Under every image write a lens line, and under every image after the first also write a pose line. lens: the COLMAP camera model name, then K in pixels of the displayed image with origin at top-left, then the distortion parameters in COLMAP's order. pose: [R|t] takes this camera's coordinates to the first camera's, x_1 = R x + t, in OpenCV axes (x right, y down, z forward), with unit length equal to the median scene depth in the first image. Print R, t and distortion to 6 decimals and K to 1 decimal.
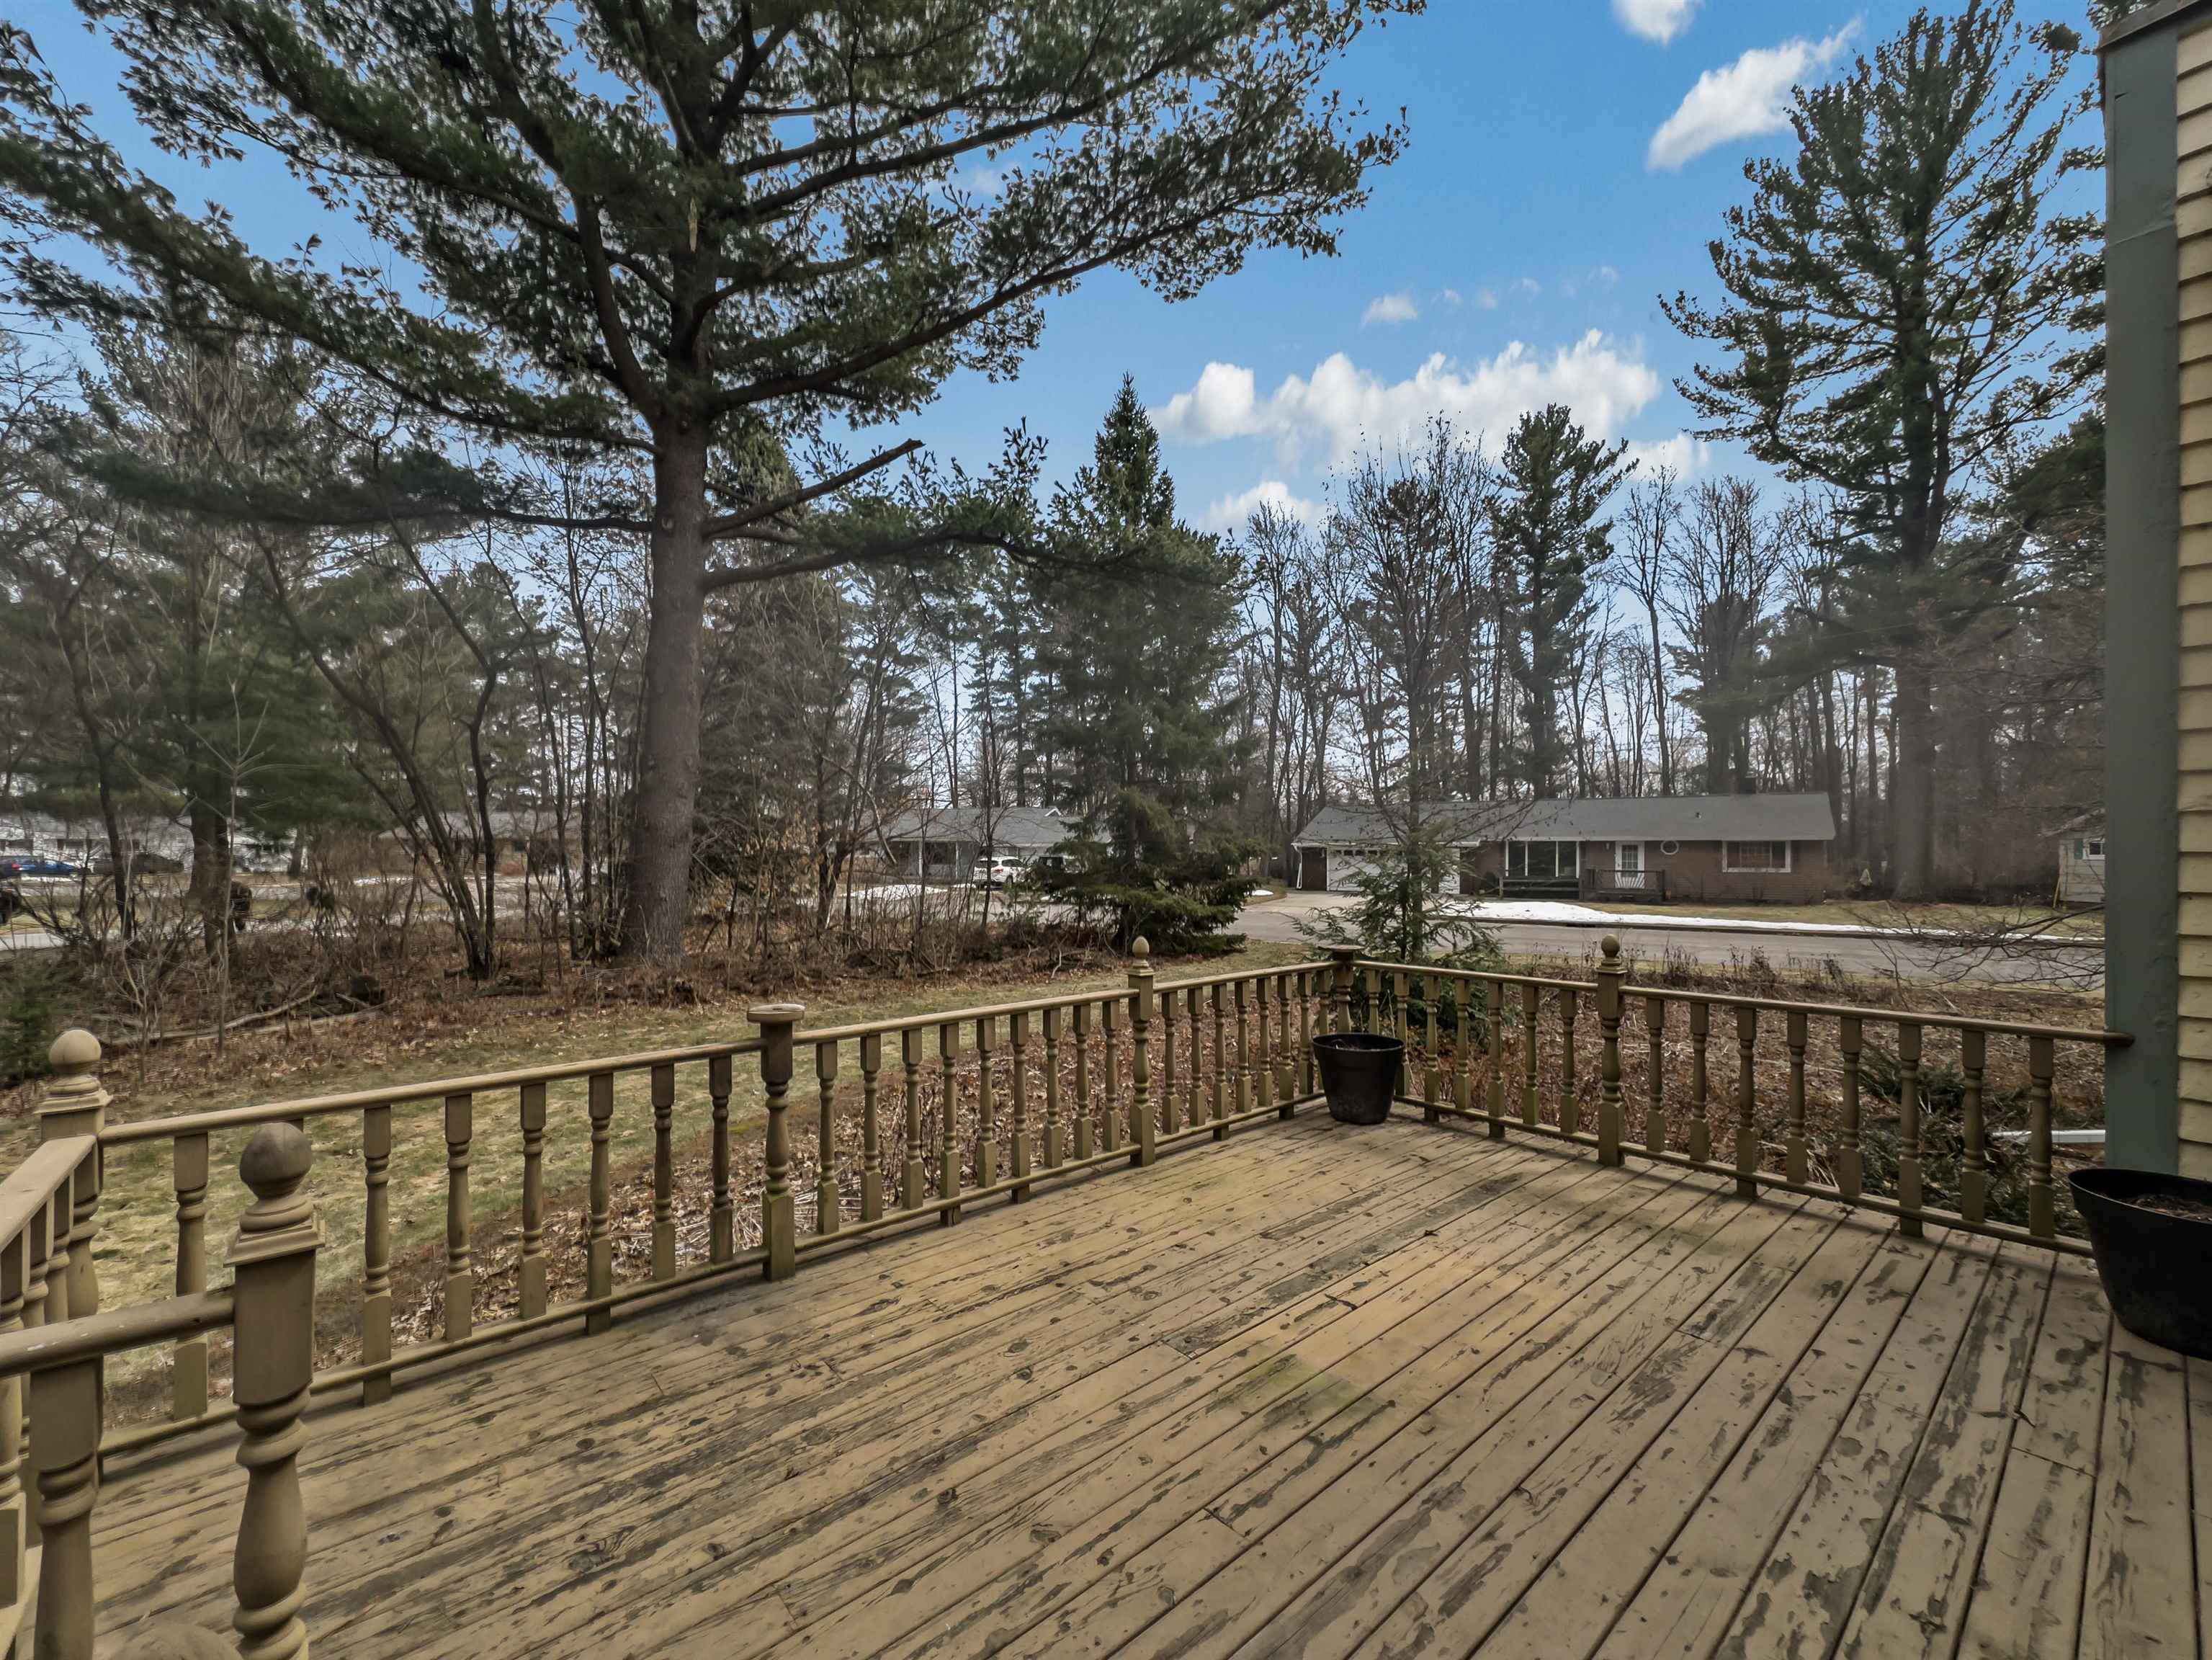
lens RADIAL K [[899.6, 0, 1098.5], [0, 899.6, 831.4], [0, 0, 1]] dist [-0.000992, -0.000034]
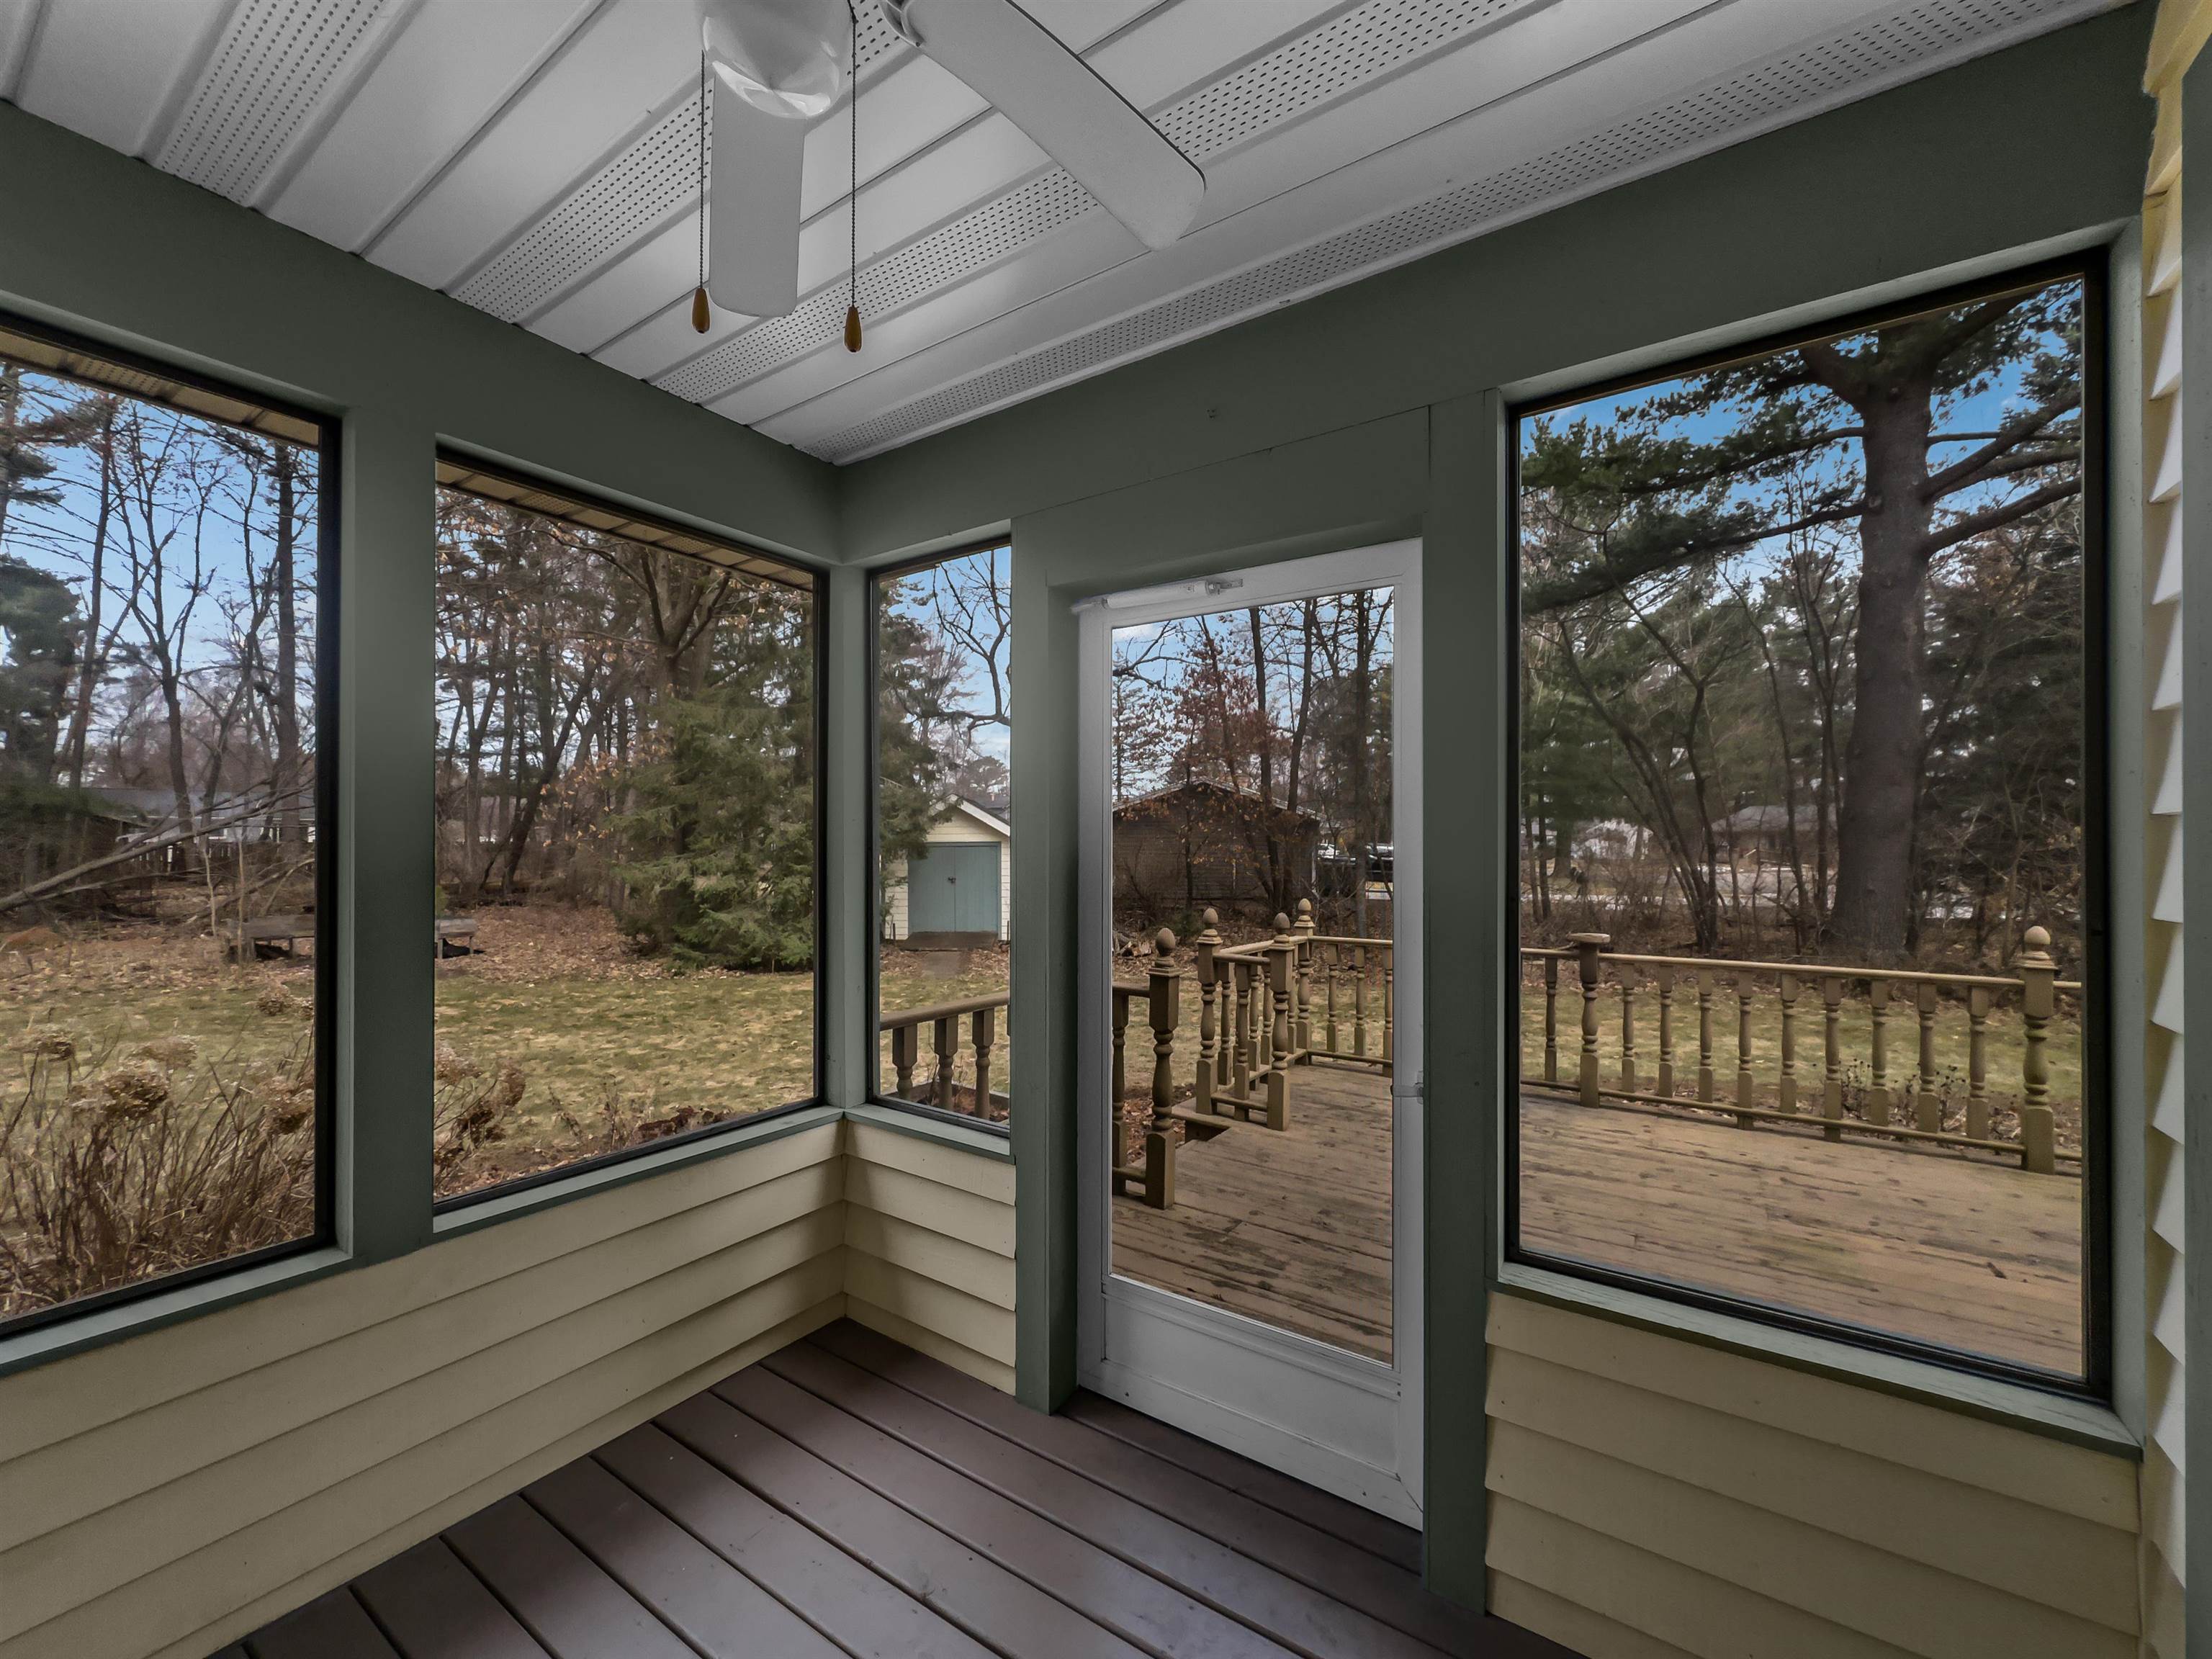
lens RADIAL K [[899.5, 0, 1098.5], [0, 899.5, 830.9], [0, 0, 1]] dist [-0.000992, -0.000034]
pose [[0.264195, -0.012187, -0.964392, 0.902756], [0.011290, 0.999891, -0.009543, 0.026811], [0.964403, -0.008367, 0.264304, -0.214346]]
